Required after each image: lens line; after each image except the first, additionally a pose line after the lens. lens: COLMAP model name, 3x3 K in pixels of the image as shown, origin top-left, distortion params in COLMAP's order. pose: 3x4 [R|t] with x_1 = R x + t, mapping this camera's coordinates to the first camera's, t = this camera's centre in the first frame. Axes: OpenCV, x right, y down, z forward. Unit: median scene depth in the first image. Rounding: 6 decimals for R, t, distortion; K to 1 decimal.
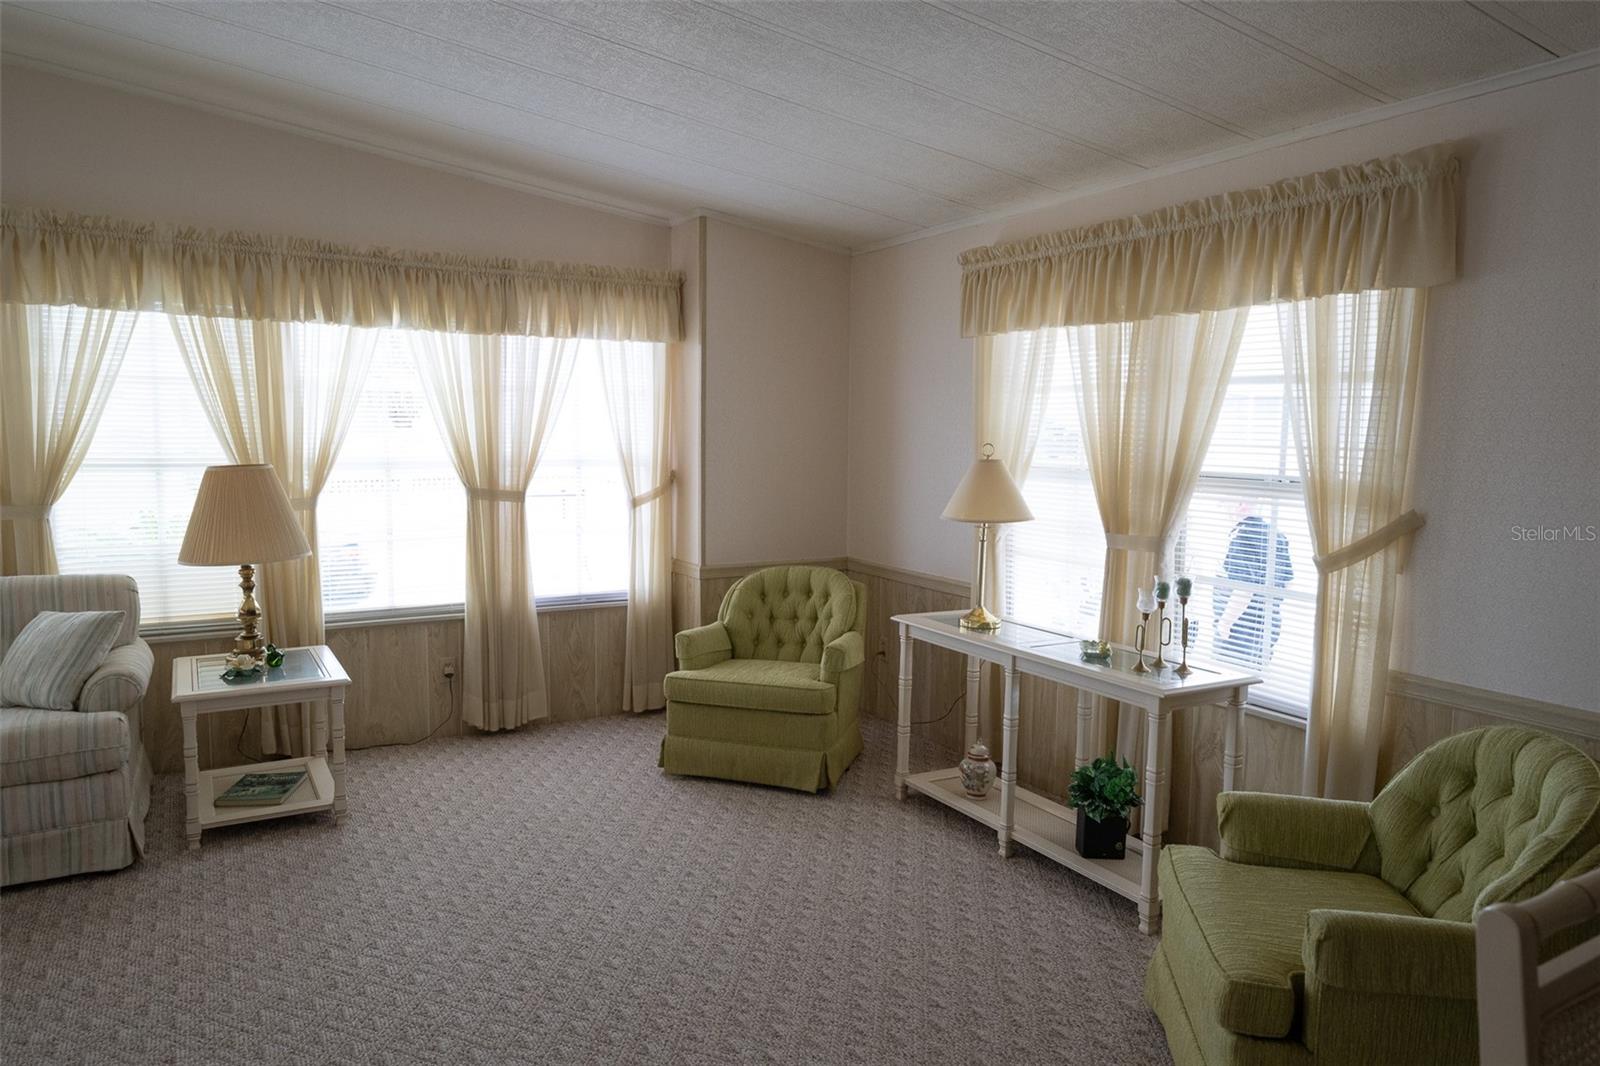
lens RADIAL K [[1040.5, 0, 794.2], [0, 1040.5, 528.7], [0, 0, 1]] dist [-0.000084, 0.001413]
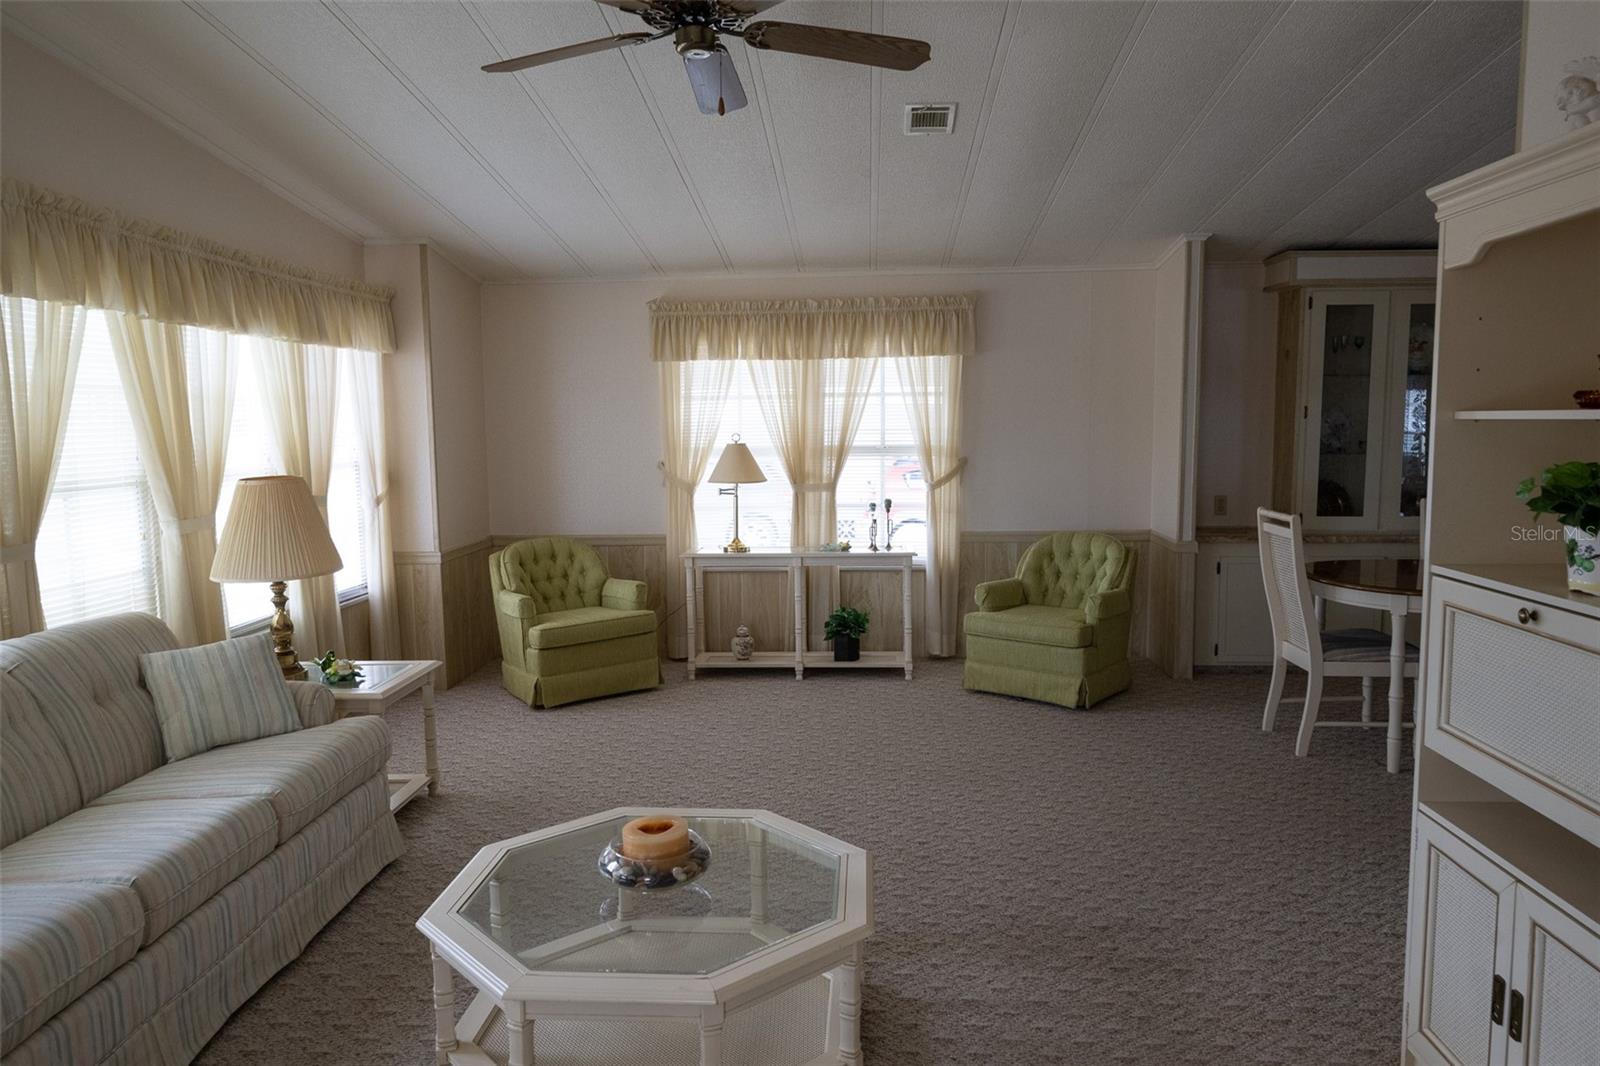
lens RADIAL K [[1074.6, 0, 800.0], [0, 1074.6, 533.0], [0, 0, 1]] dist [0.002185, 0.001333]
pose [[0.547147, -0.105841, 0.830318, -1.168012], [0.098895, 0.993200, 0.061435, -0.023561], [-0.831174, 0.048500, 0.553893, 0.034641]]
